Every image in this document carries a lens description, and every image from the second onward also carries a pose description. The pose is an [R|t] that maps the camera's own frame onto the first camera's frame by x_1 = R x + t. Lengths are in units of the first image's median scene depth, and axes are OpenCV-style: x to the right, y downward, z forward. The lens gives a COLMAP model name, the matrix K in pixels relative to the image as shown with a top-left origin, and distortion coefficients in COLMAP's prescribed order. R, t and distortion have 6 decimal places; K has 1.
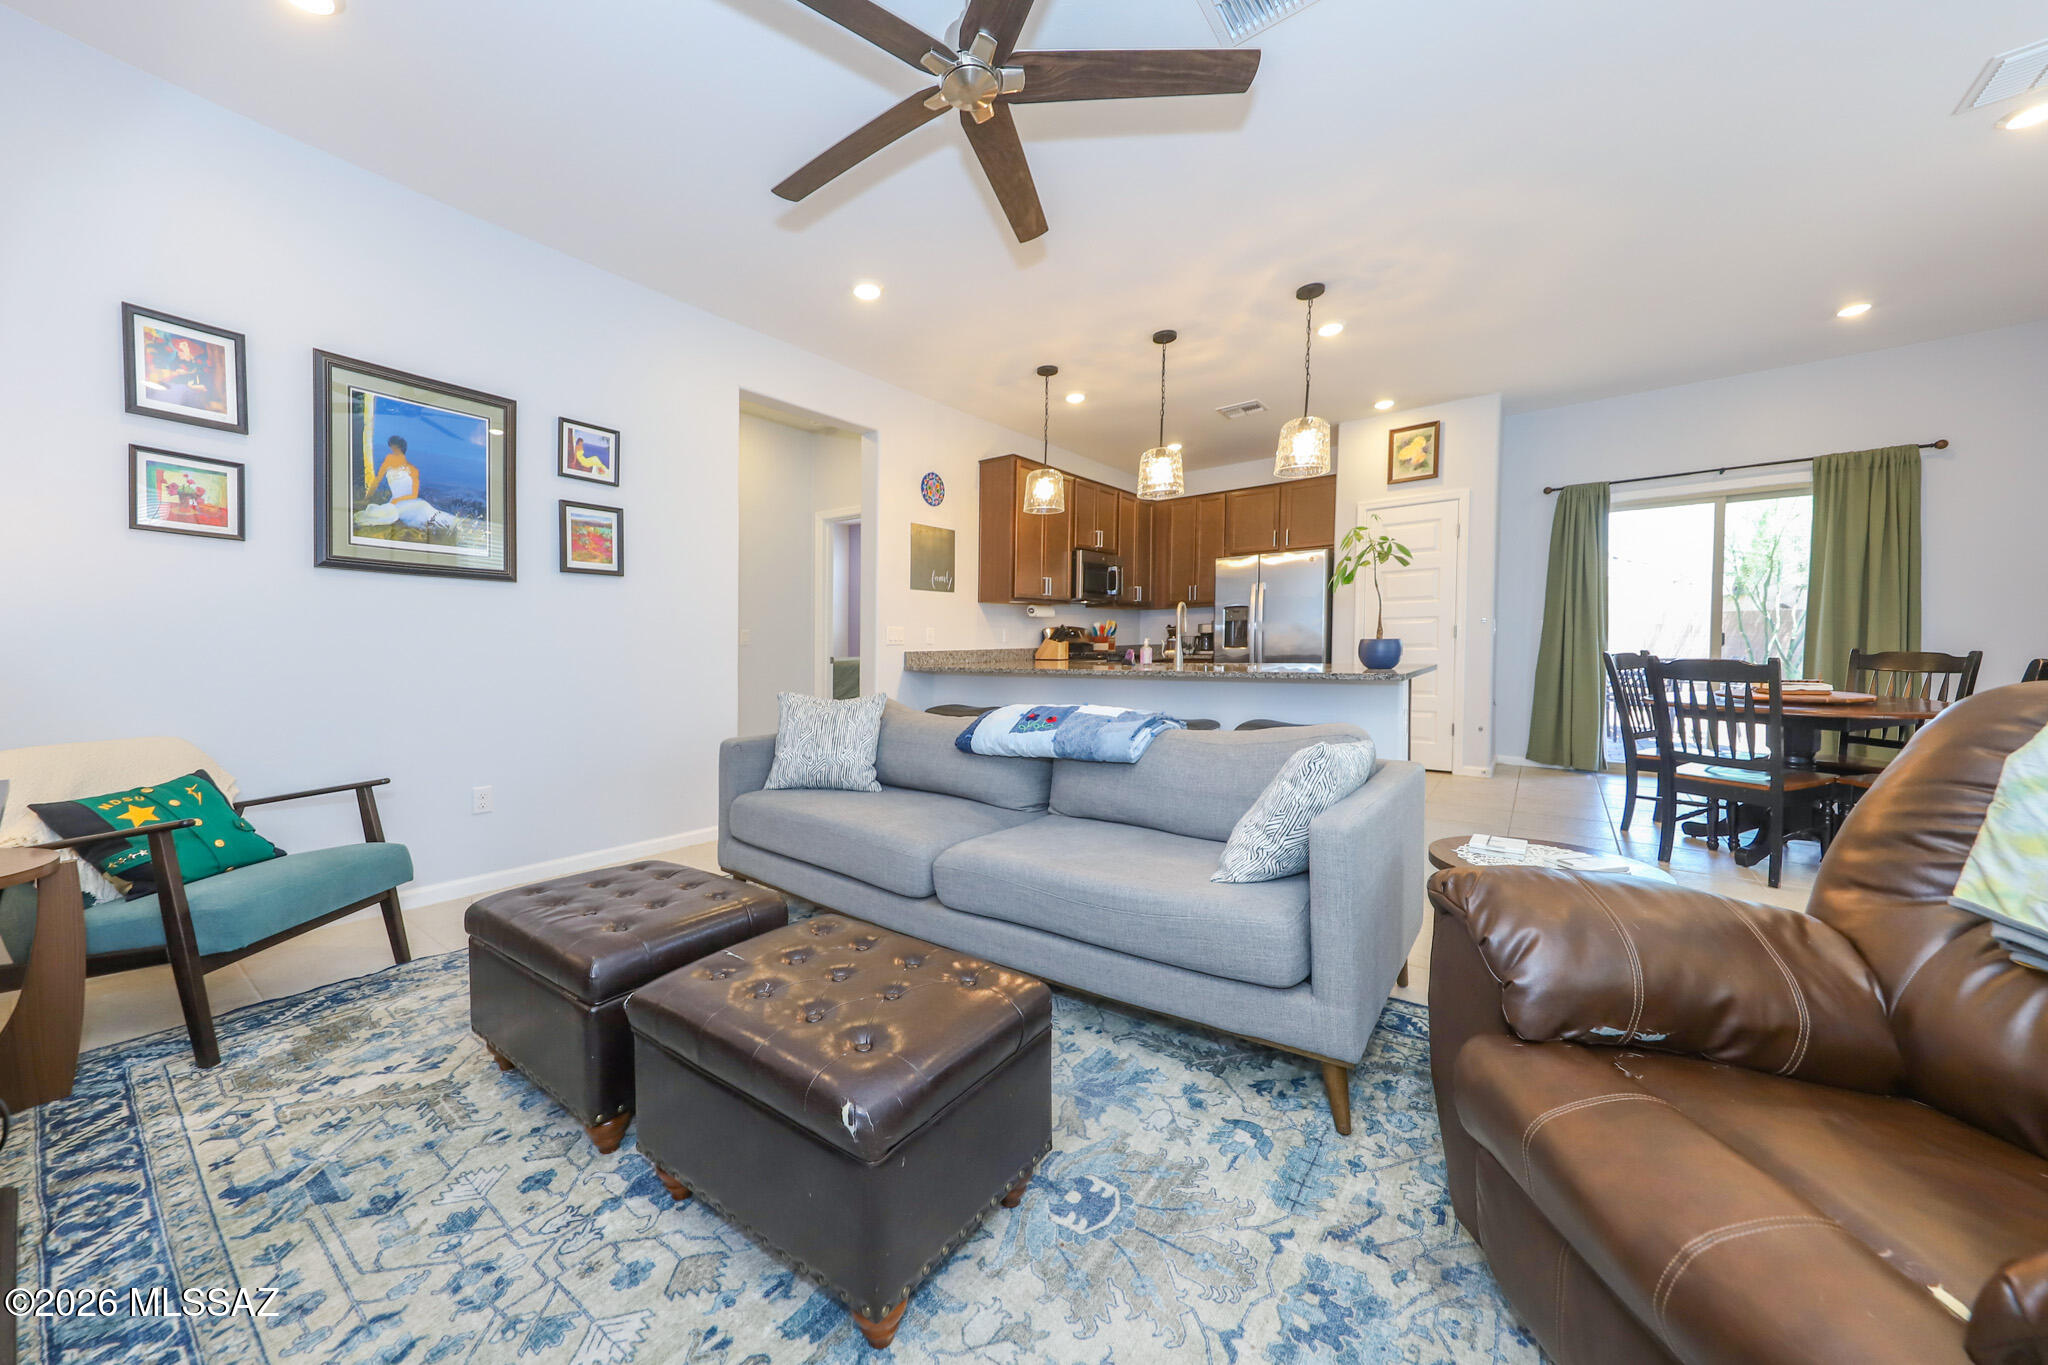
lens RADIAL K [[684.2, 0, 1002.0], [0, 684.2, 656.0], [0, 0, 1]] dist [0.005914, -0.001026]
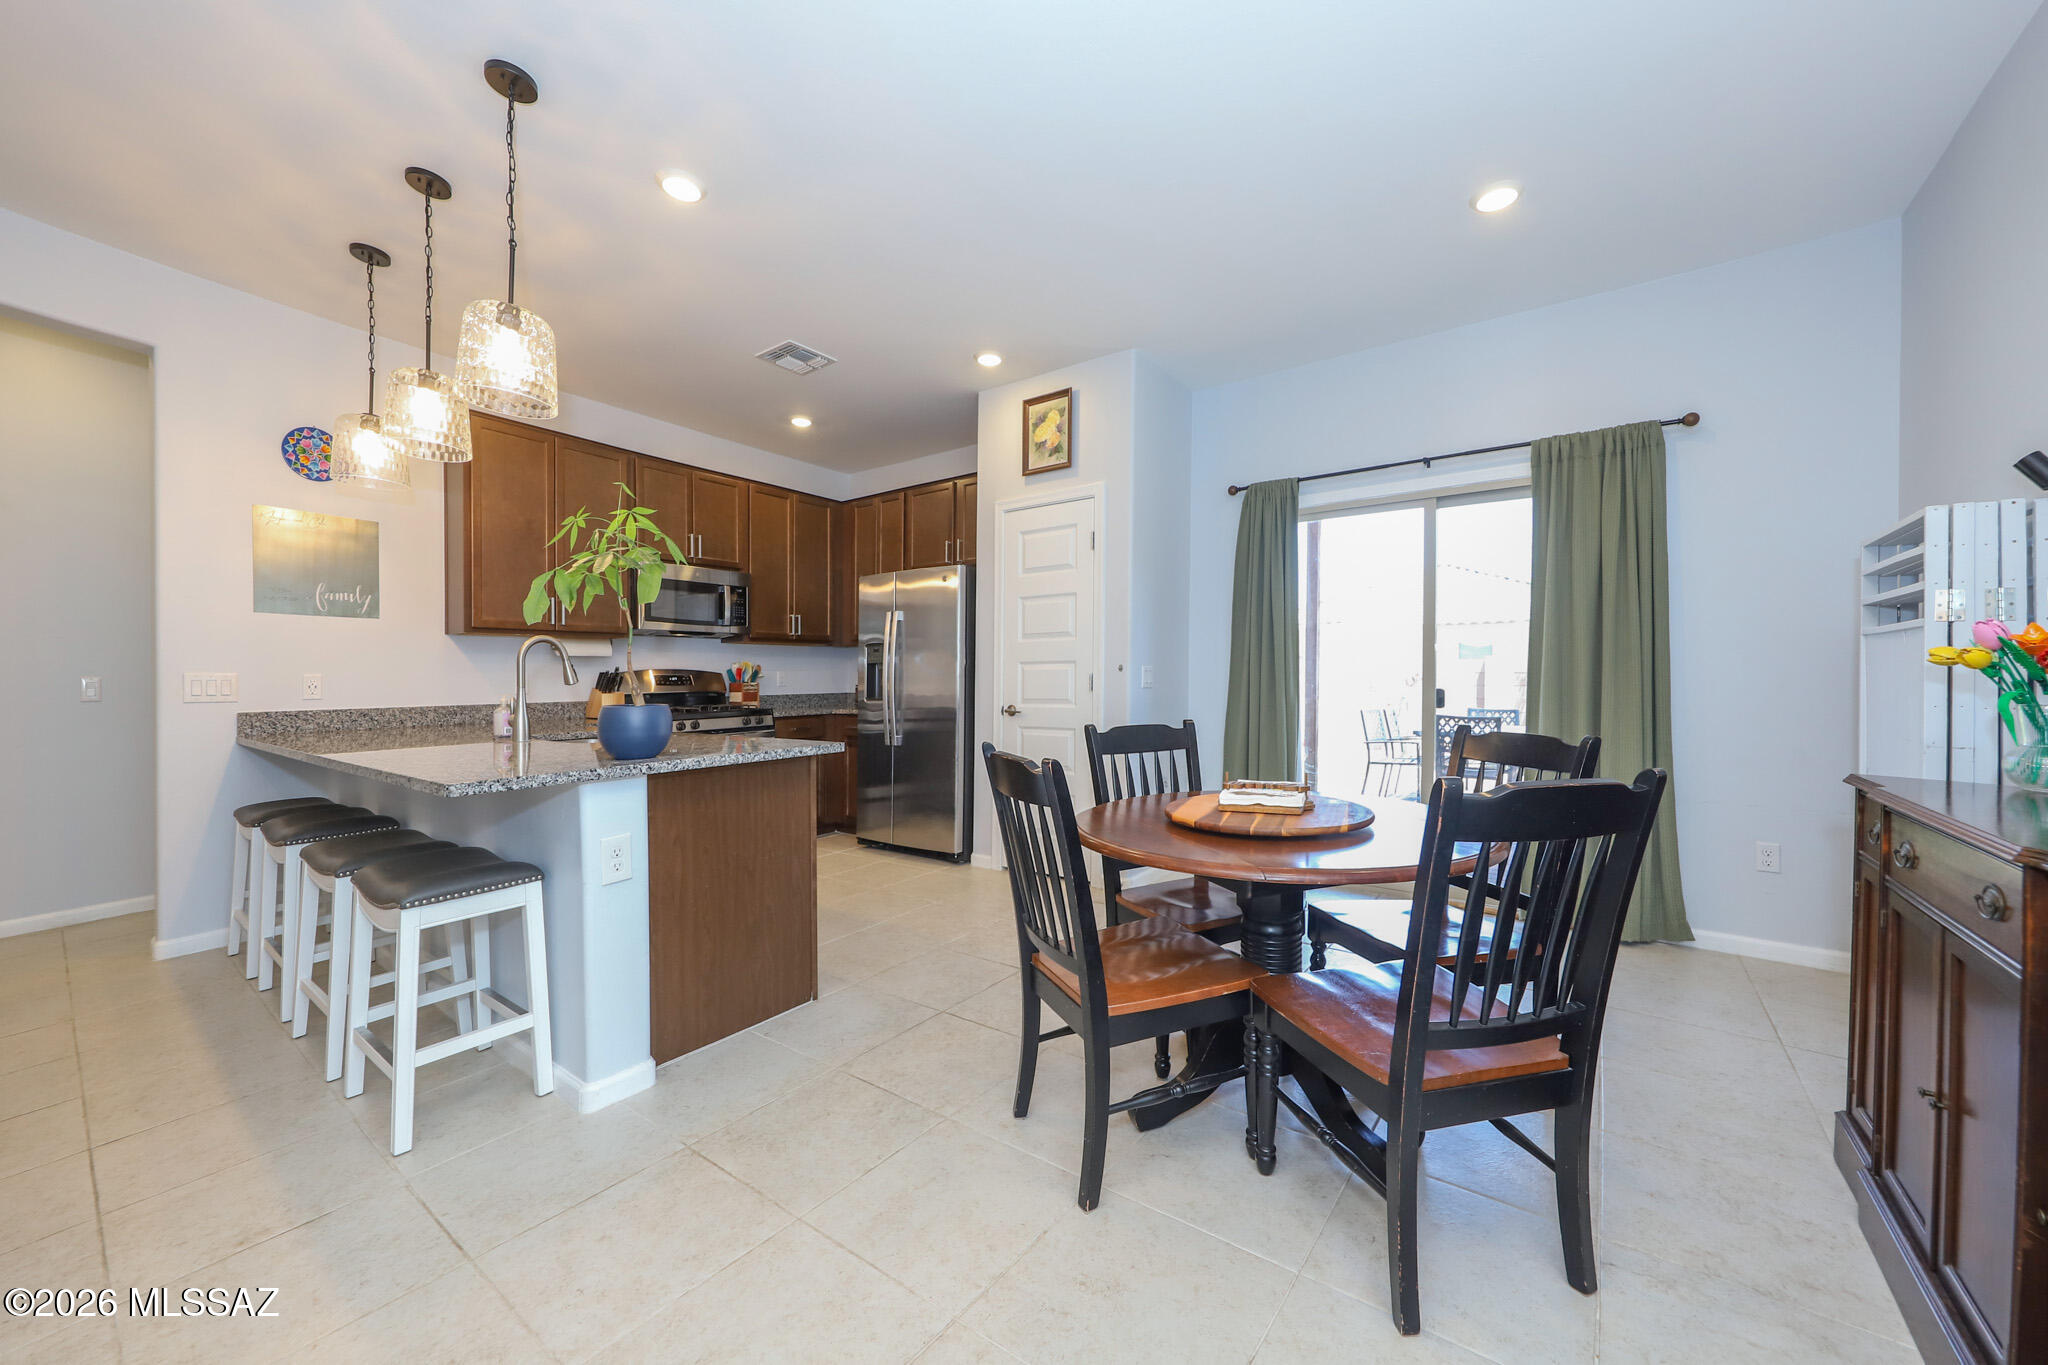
lens RADIAL K [[782.0, 0, 1025.6], [0, 782.0, 684.4], [0, 0, 1]] dist [0.037766, 0.000661]
pose [[0.999389, 0.007447, 0.034159, 0.672632], [-0.007368, 0.999970, -0.002454, -0.042842], [-0.034176, 0.002200, 0.999413, 0.235981]]
